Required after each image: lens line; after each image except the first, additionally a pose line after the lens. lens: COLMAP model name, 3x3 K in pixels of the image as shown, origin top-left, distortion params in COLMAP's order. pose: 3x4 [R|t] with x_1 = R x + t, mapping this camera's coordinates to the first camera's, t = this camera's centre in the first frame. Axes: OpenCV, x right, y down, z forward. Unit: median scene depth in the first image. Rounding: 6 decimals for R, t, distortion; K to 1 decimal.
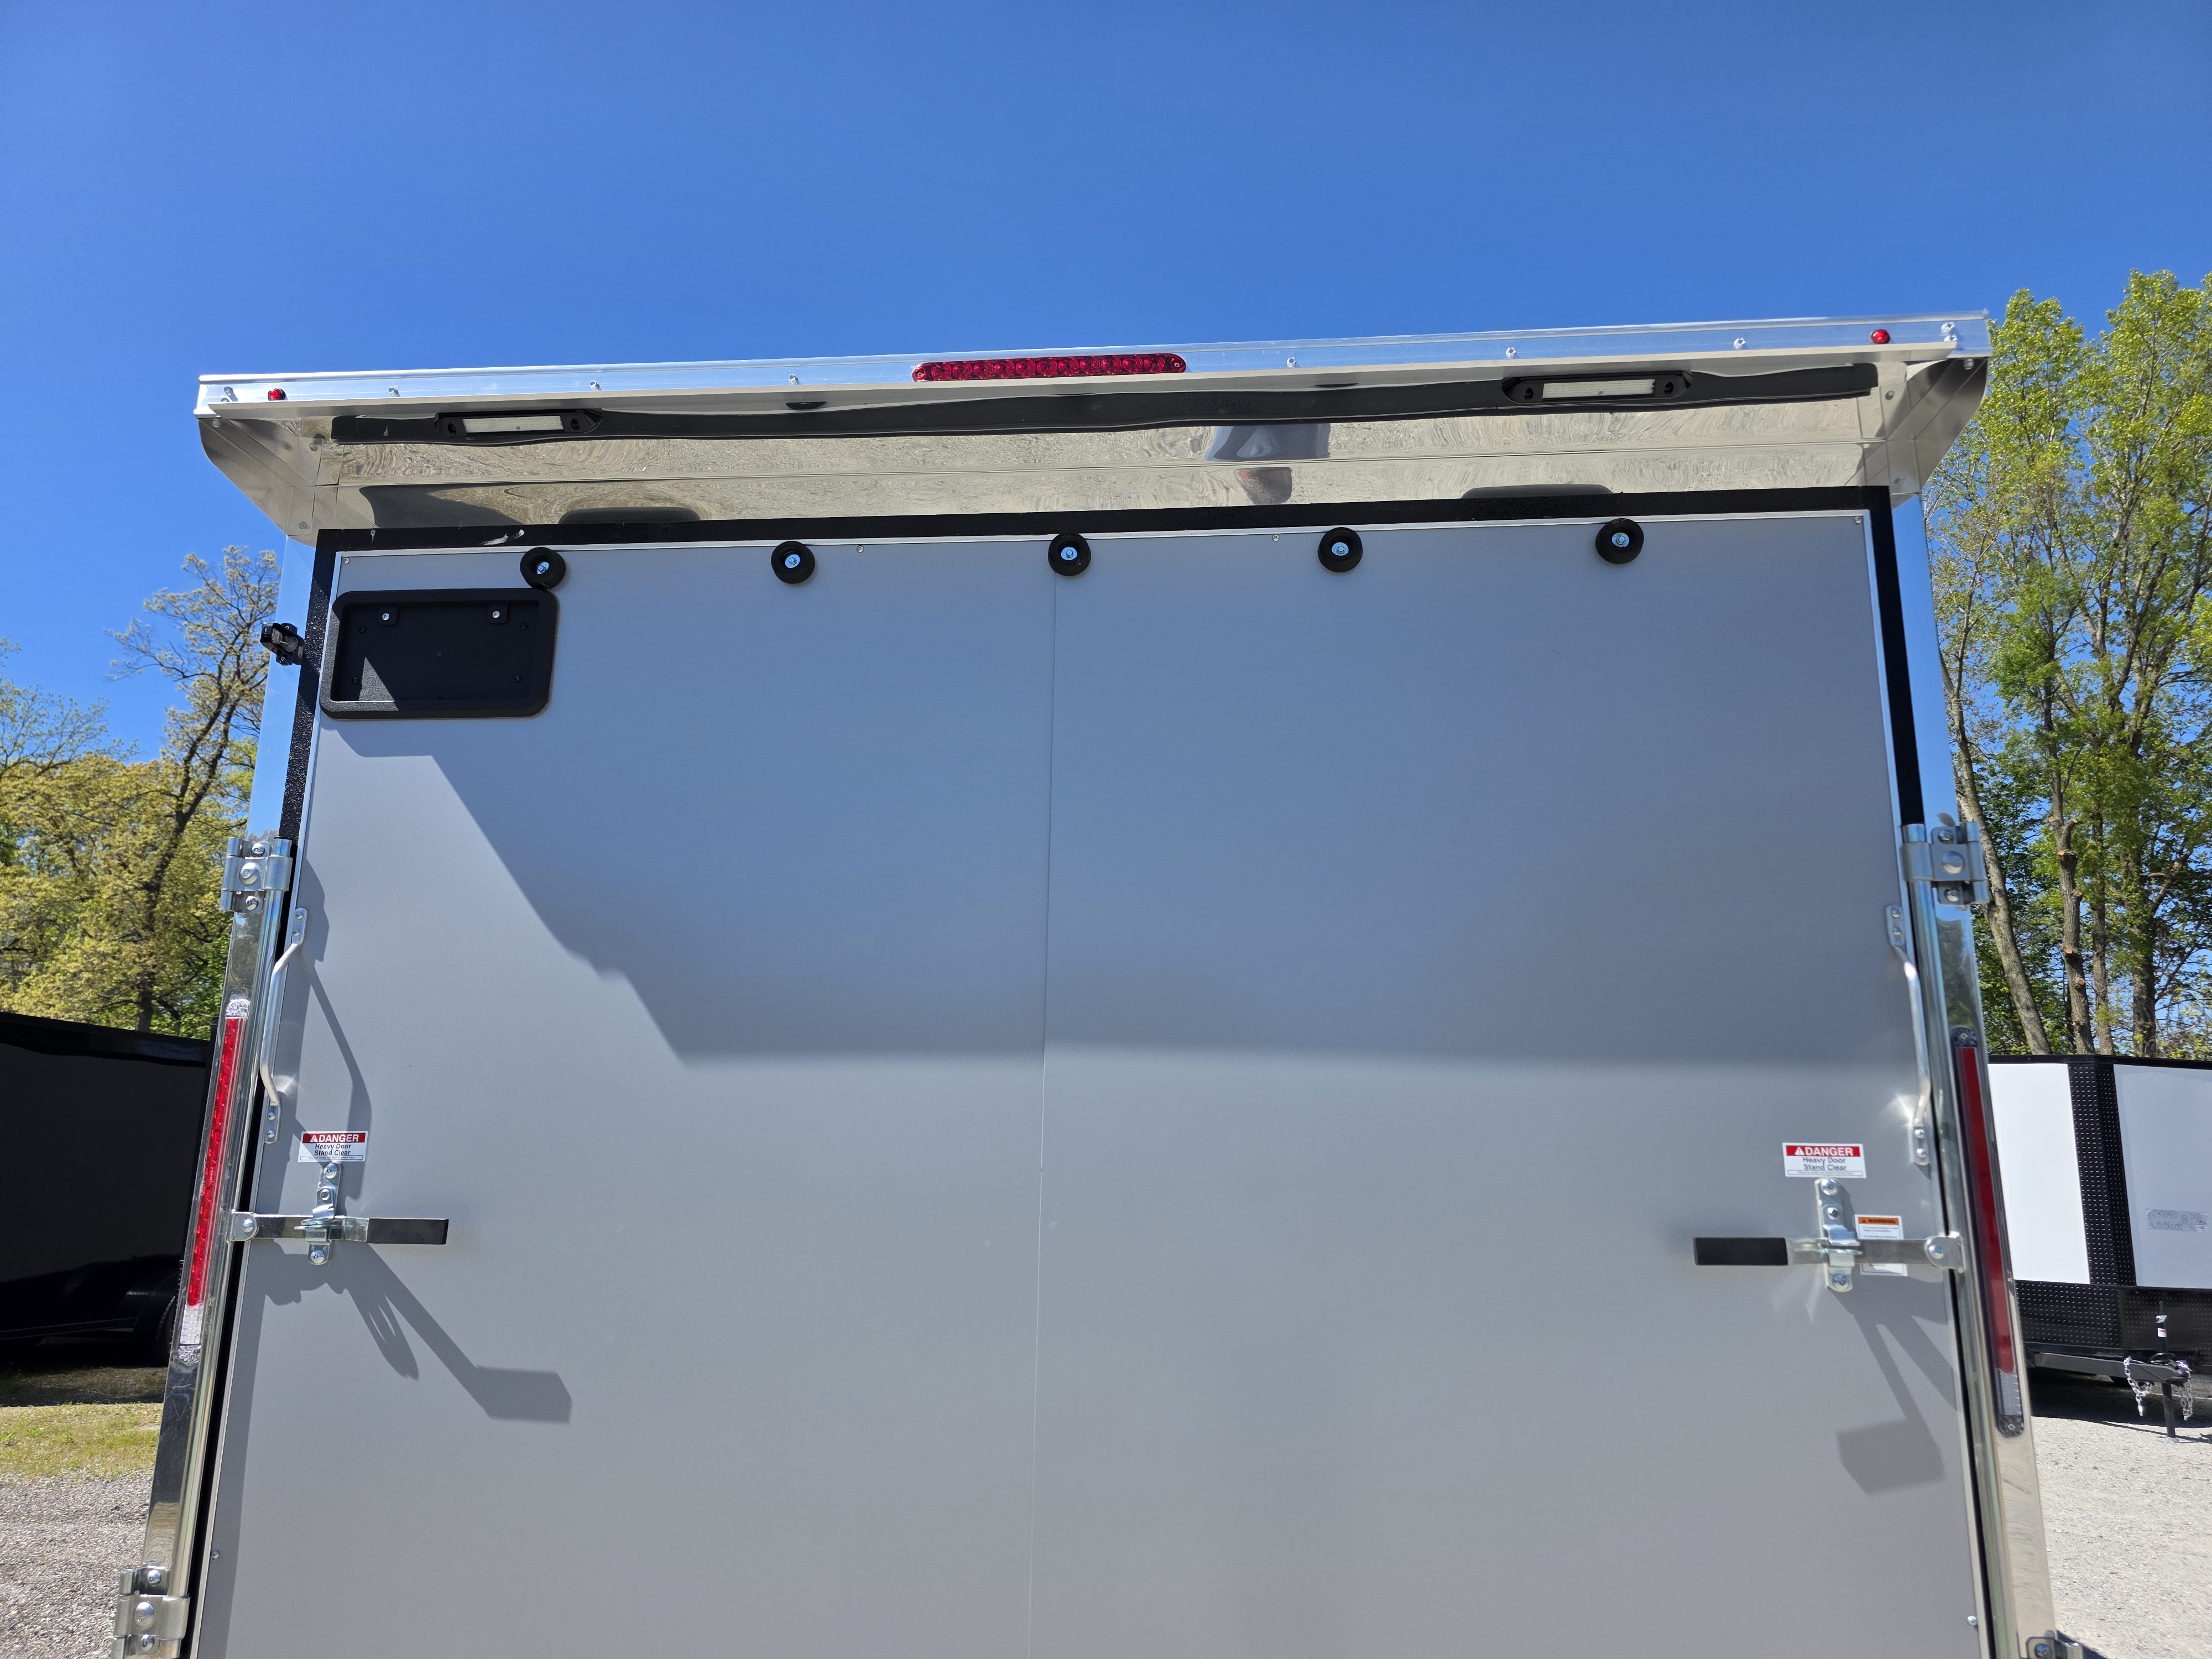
lens RADIAL K [[1500.2, 0, 1108.4], [0, 1500.2, 848.4], [0, 0, 1]] dist [0.048362, -0.043648]
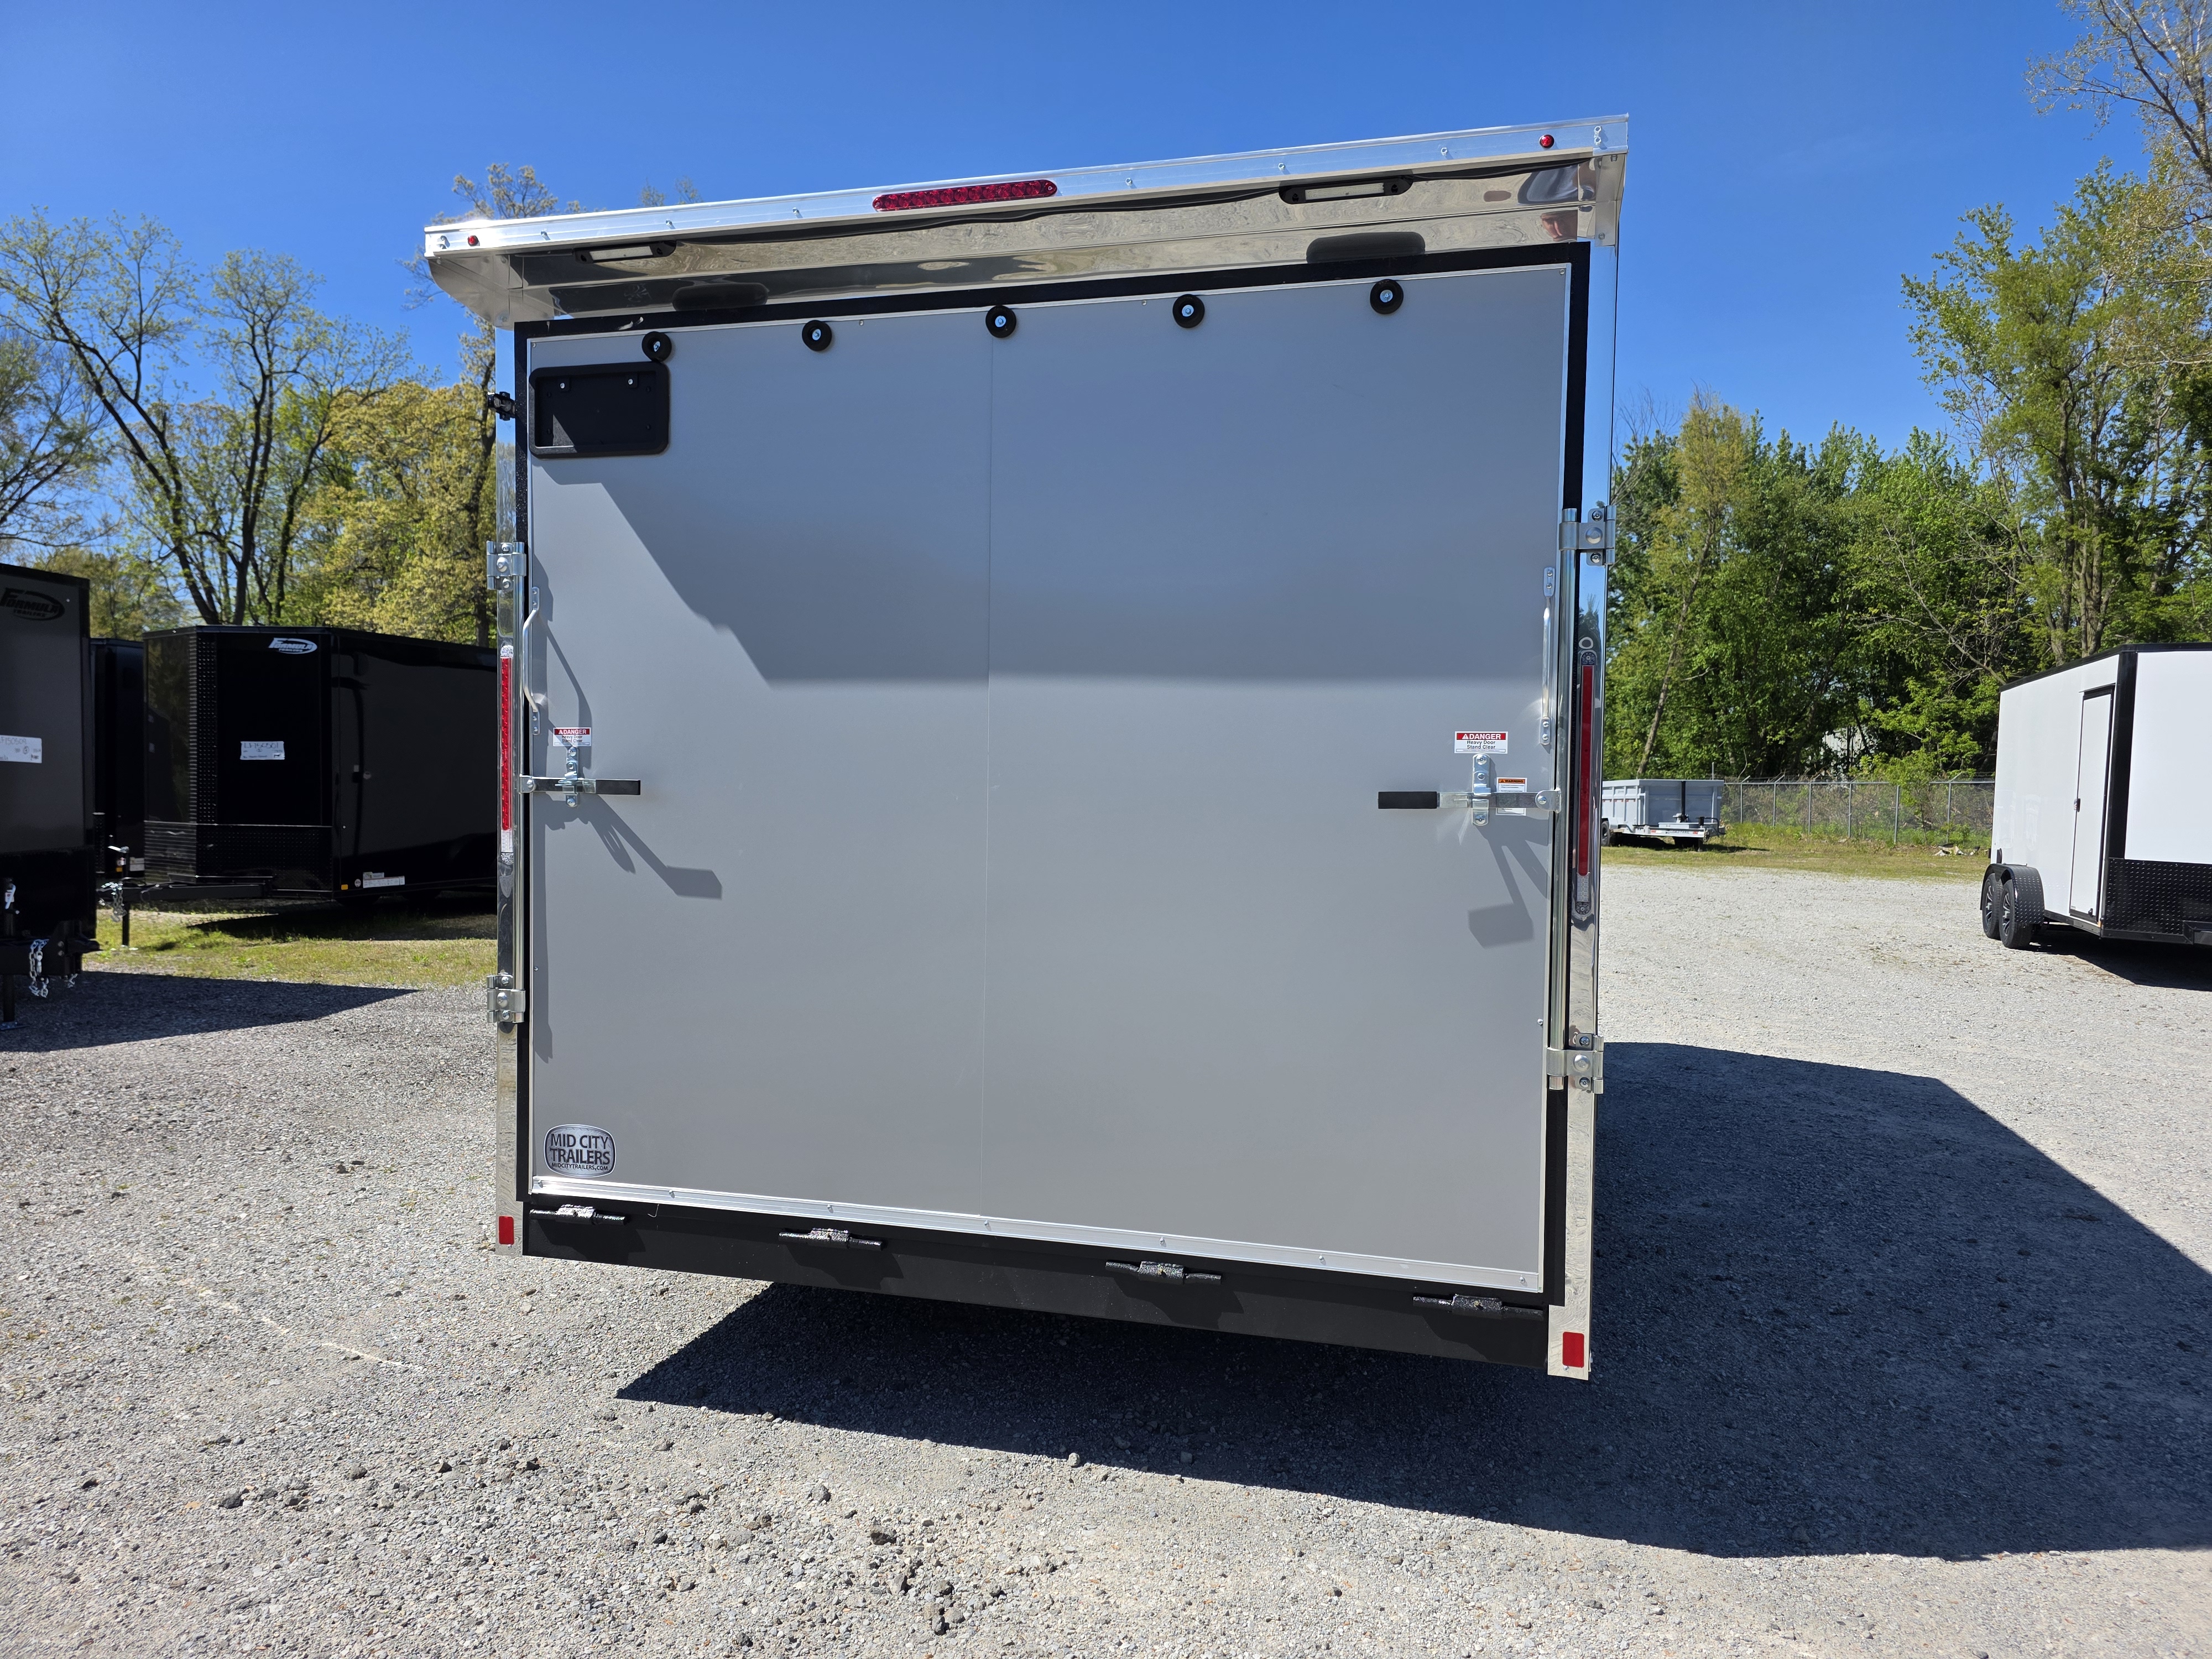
lens RADIAL K [[1500.2, 0, 1099.5], [0, 1500.2, 832.2], [0, 0, 1]] dist [0.048362, -0.043648]
pose [[0.983892, 0.007939, -0.178586, 0.319176], [0.037230, 0.968006, 0.248150, -0.080217], [0.174843, -0.250801, 0.952118, -0.443704]]
